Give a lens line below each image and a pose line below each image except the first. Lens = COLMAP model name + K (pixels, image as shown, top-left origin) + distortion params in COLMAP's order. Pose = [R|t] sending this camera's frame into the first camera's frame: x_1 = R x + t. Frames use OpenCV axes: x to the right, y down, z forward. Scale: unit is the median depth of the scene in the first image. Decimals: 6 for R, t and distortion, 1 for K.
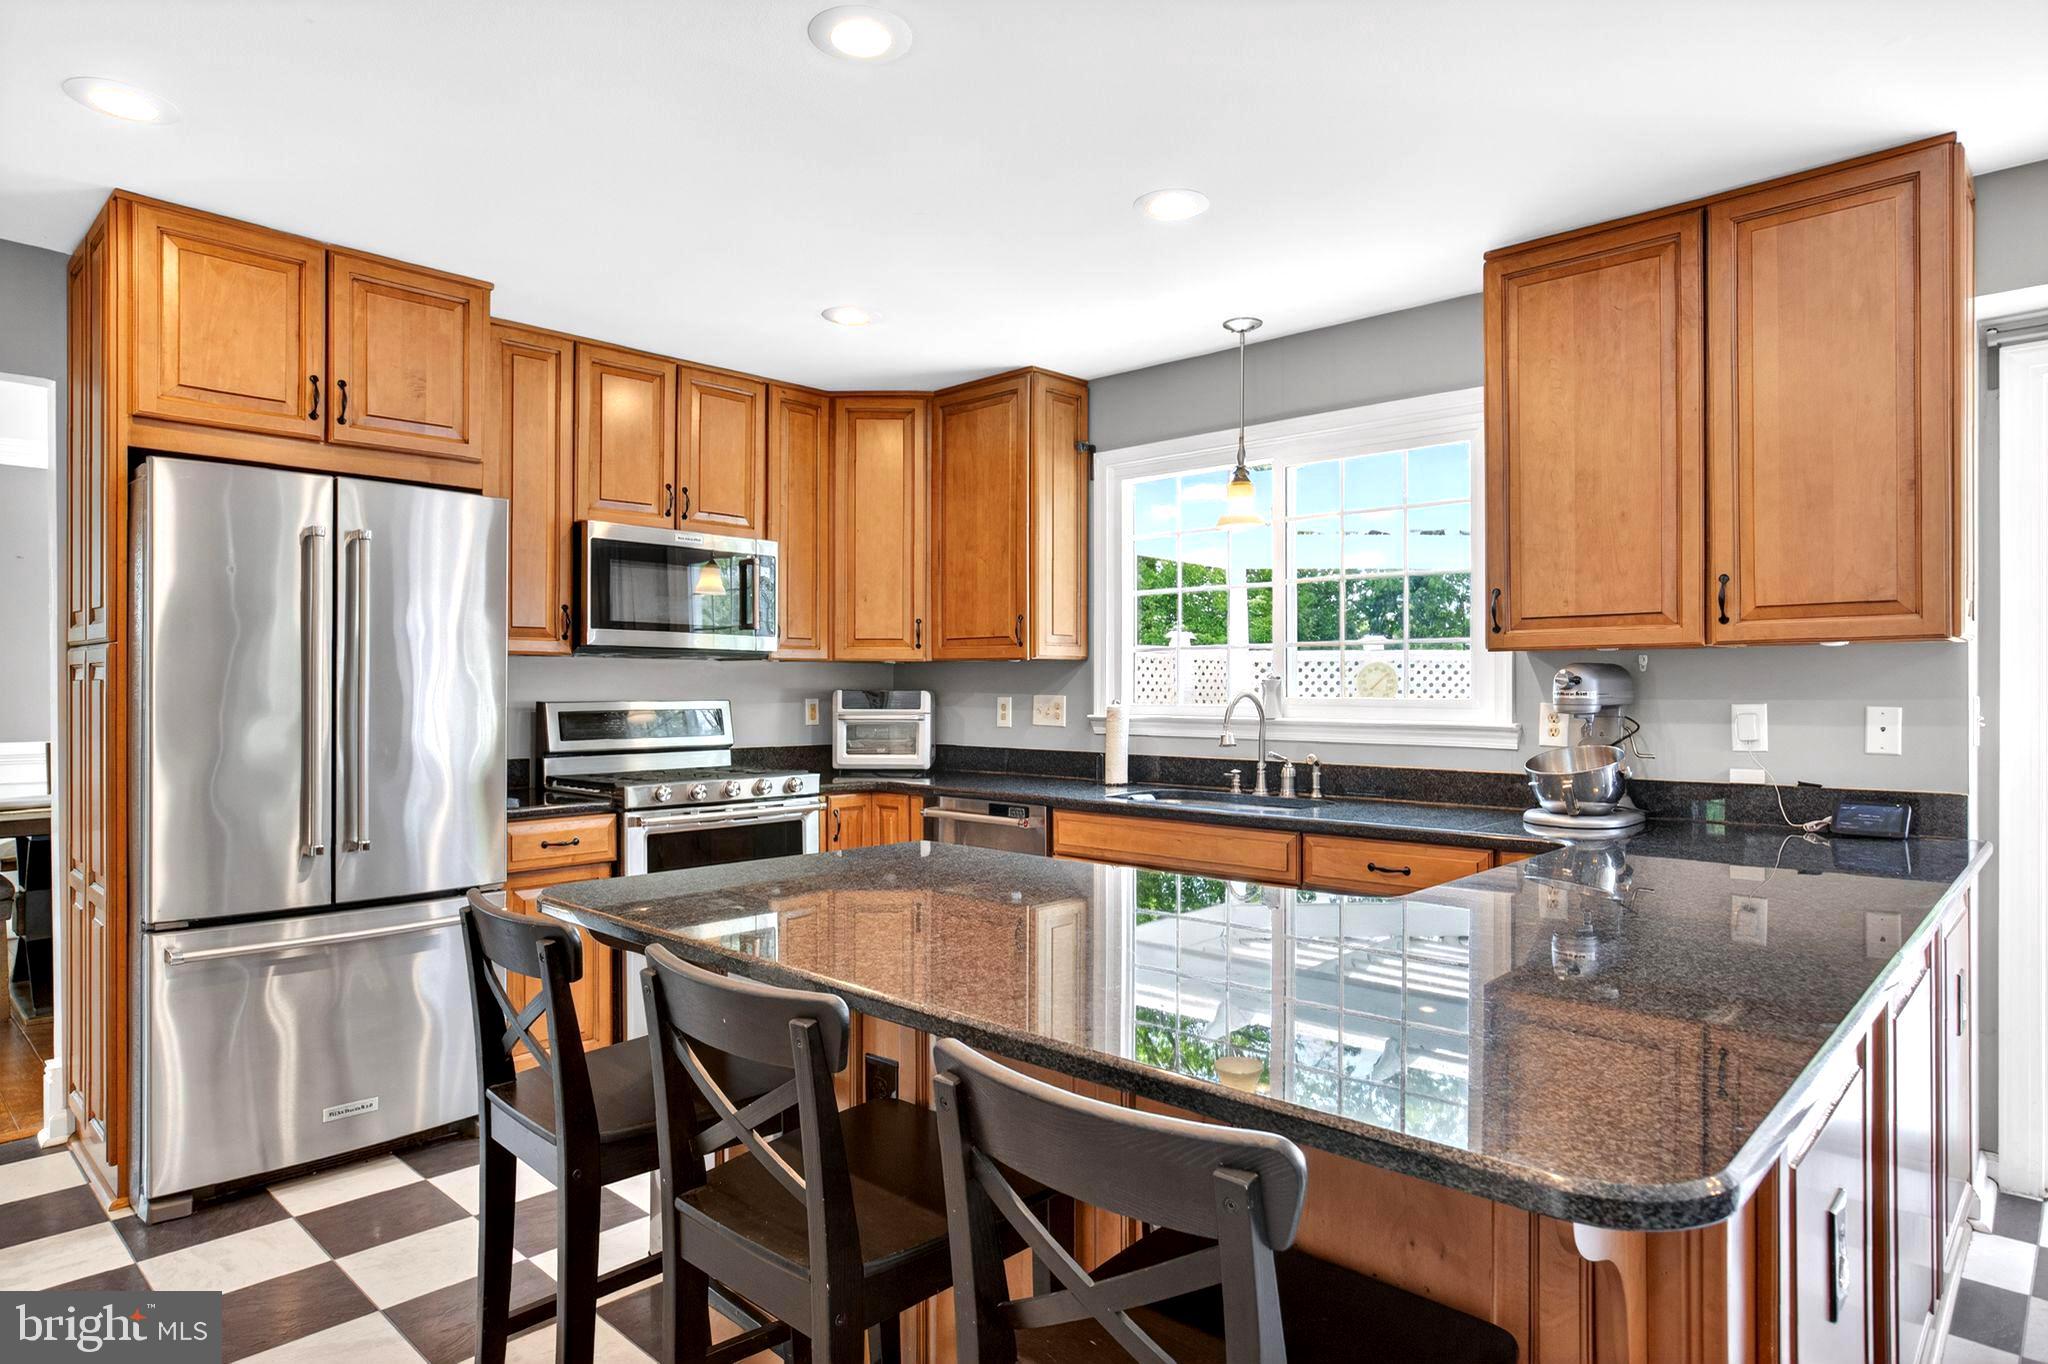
lens RADIAL K [[1207.8, 0, 1019.4], [0, 1207.8, 674.9], [0, 0, 1]] dist [-0.005320, 0.000033]
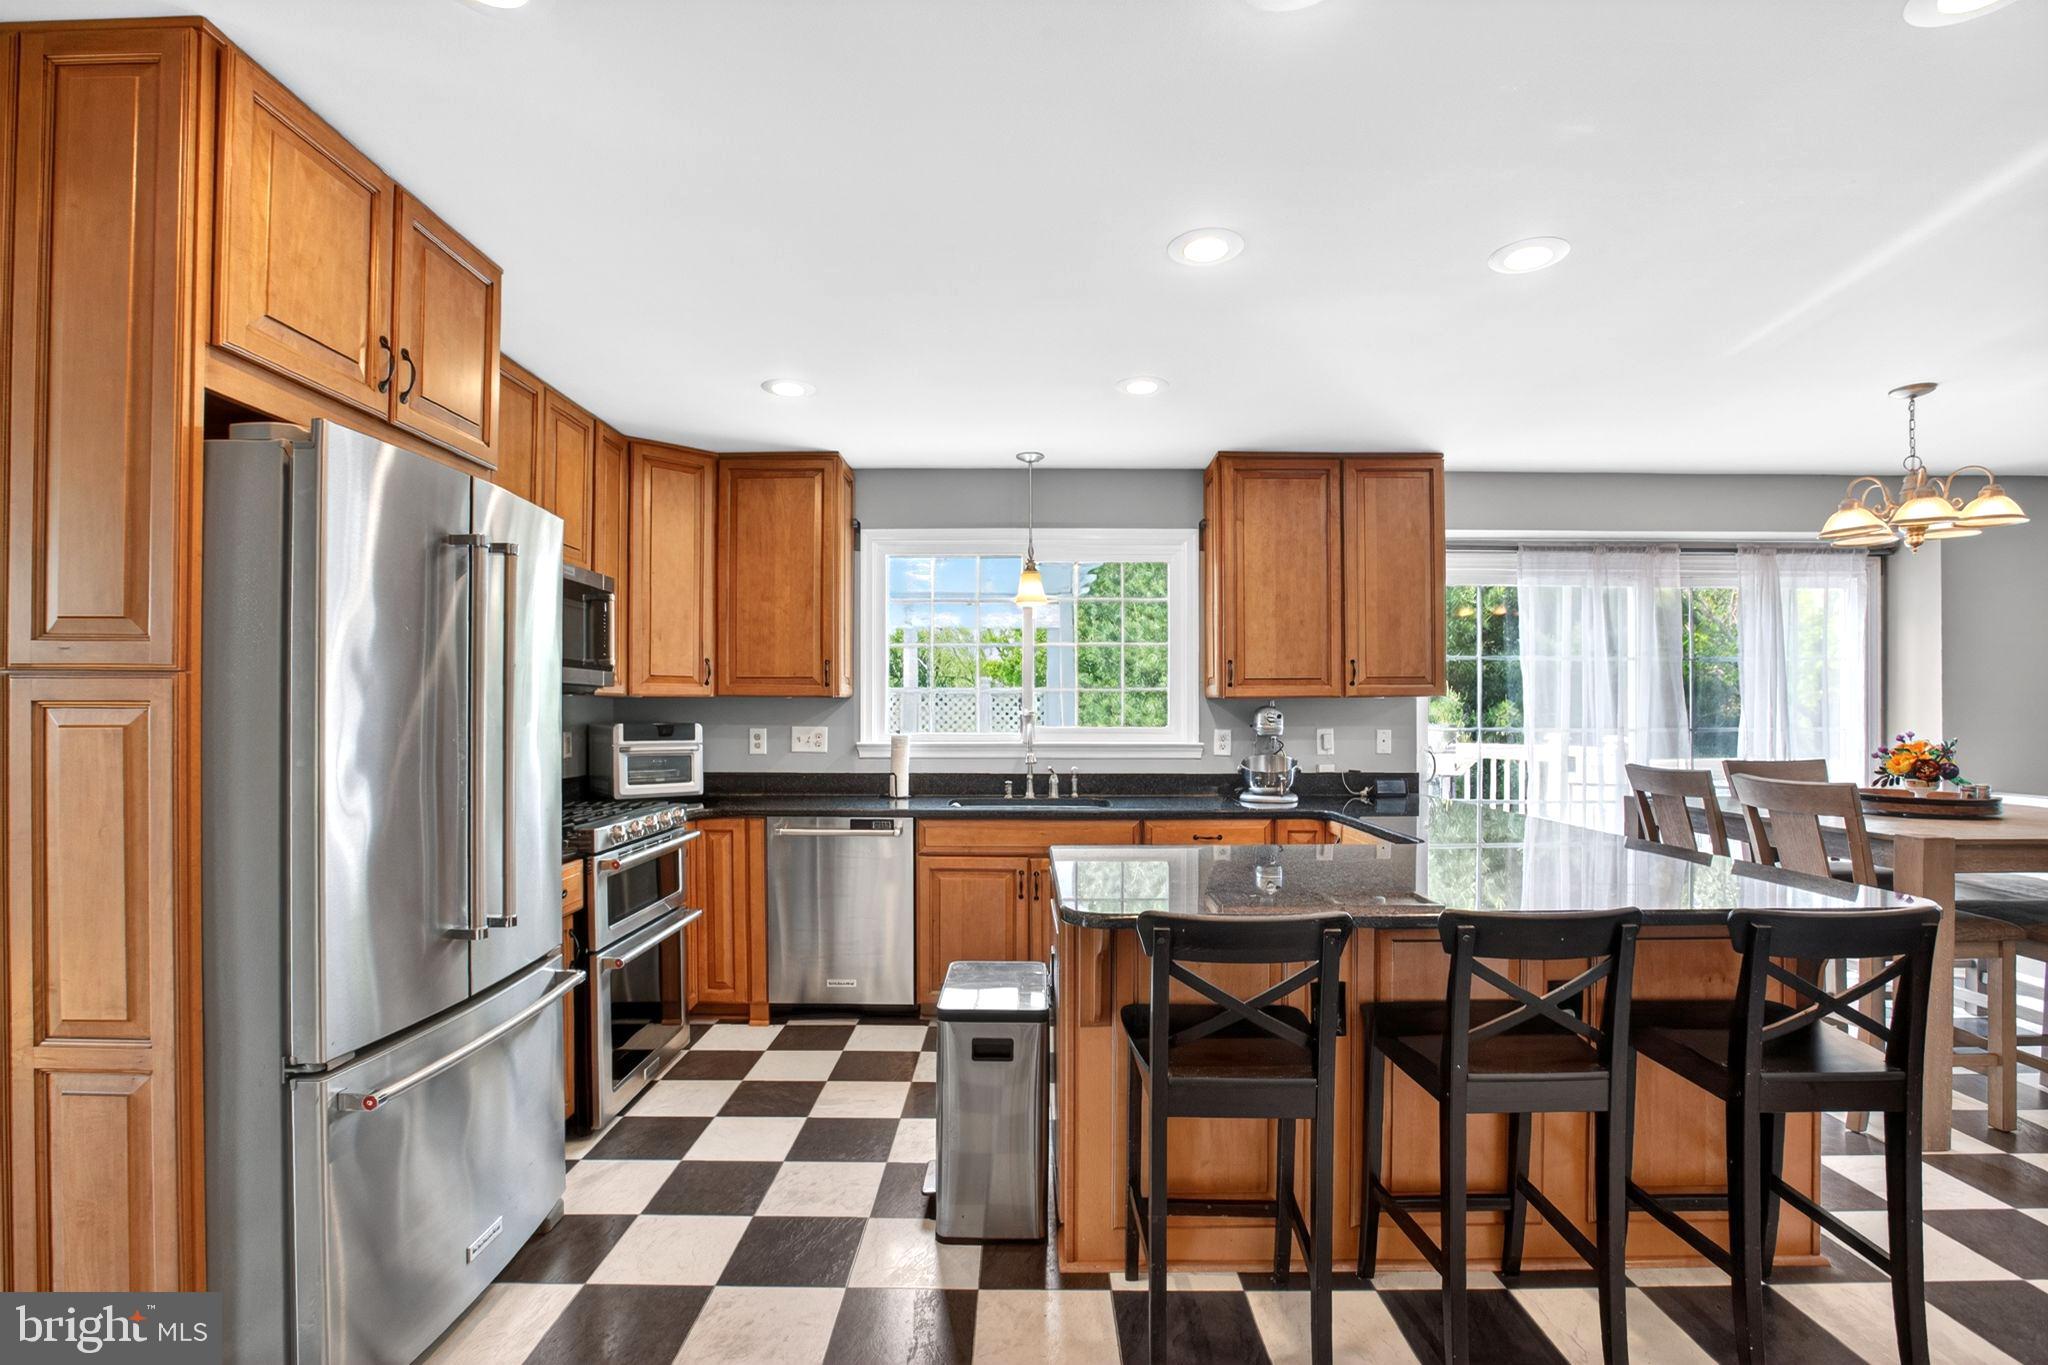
lens RADIAL K [[961.6, 0, 1026.1], [0, 961.6, 694.6], [0, 0, 1]] dist [-0.023137, 0.003620]
pose [[0.720890, 0.011784, 0.692949, -0.572026], [-0.006964, 0.999928, -0.009759, -0.008263], [-0.693014, 0.002210, 0.720921, 0.207948]]
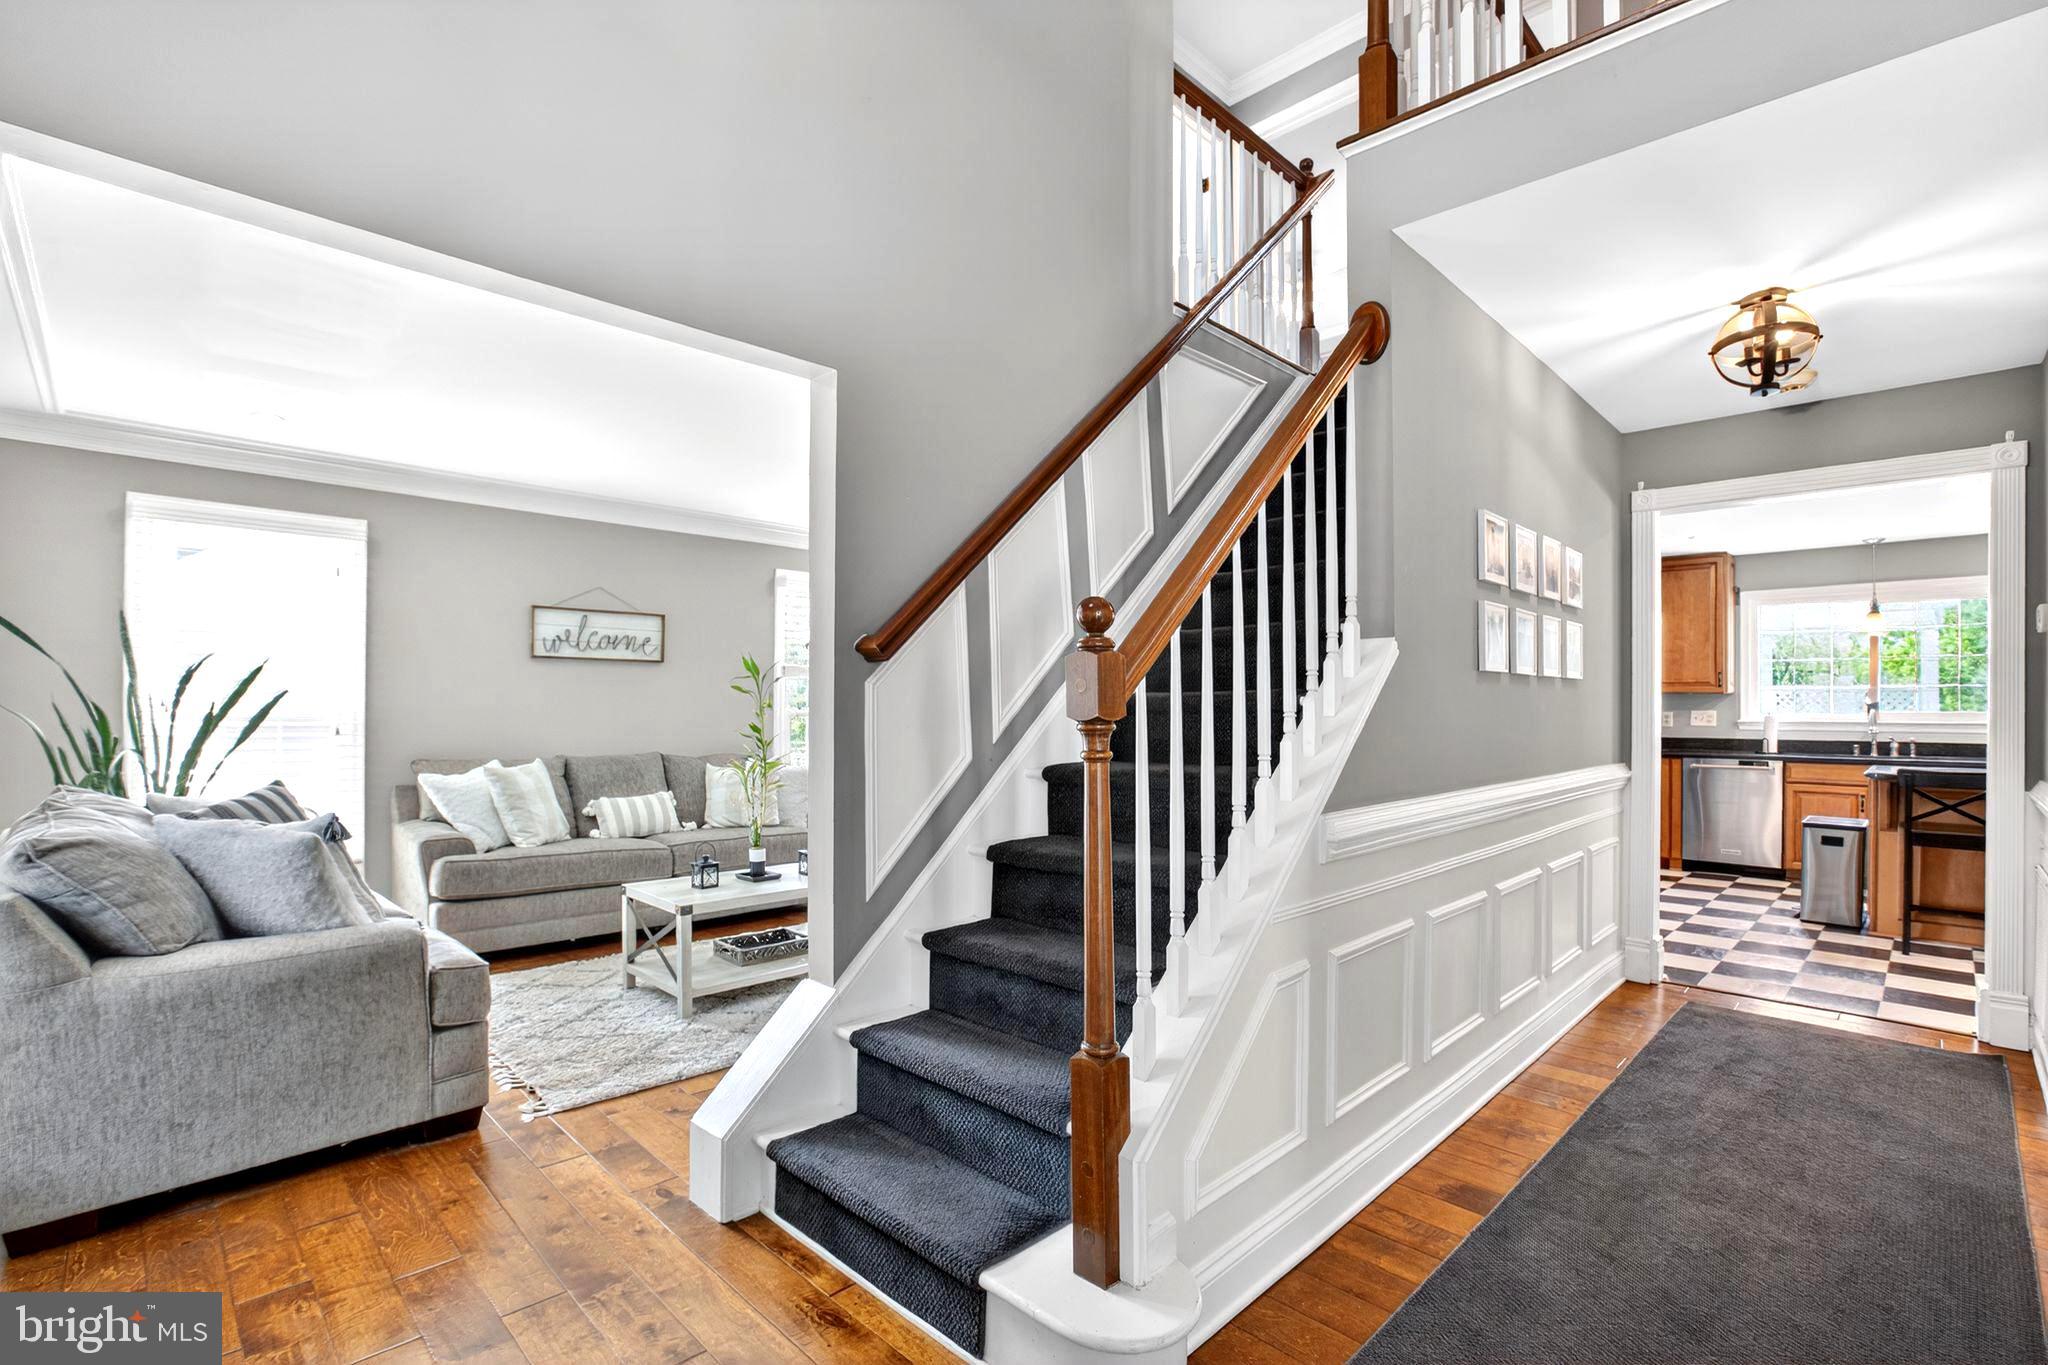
lens RADIAL K [[915.4, 0, 1015.4], [0, 915.4, 709.0], [0, 0, 1]] dist [-0.028168, 0.002172]
pose [[0.999368, 0.006016, -0.035043, -1.292082], [-0.005630, 0.999922, 0.011108, 0.004263], [0.035107, -0.010903, 0.999324, -0.660269]]
